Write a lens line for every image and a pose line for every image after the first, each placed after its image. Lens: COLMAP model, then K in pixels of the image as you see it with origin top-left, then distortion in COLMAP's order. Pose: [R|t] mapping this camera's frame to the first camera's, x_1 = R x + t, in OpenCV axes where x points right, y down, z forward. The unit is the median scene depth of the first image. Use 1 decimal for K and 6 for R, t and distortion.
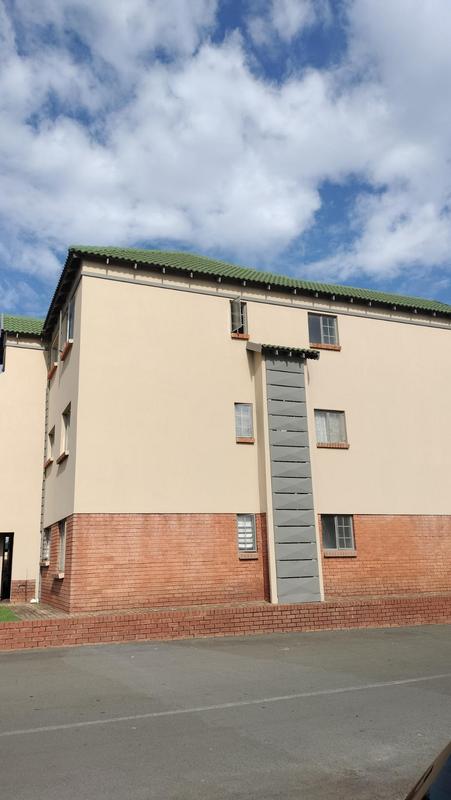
lens RADIAL K [[591.2, 0, 227.1], [0, 591.2, 400.1], [0, 0, 1]] dist [0.034029, -0.046447]
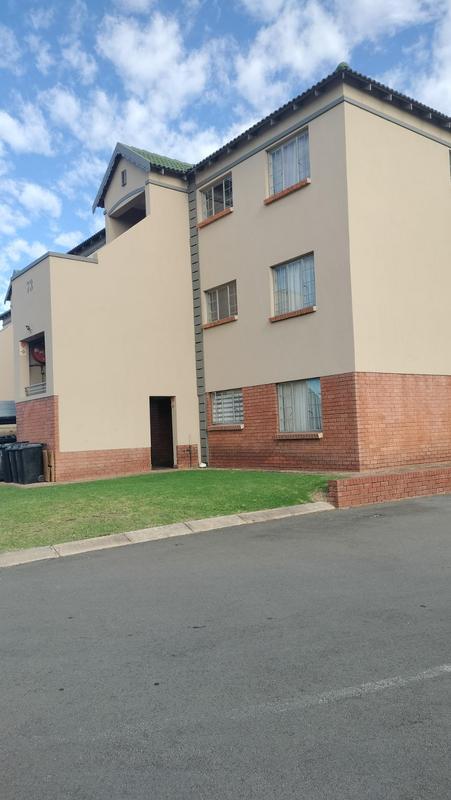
lens RADIAL K [[591.2, 0, 226.0], [0, 591.2, 404.7], [0, 0, 1]] dist [0.034029, -0.046447]
pose [[0.963850, 0.003405, 0.266425, -0.696532], [-0.058521, 0.978208, 0.199208, 0.064814], [-0.259941, -0.207598, 0.943045, 0.144879]]
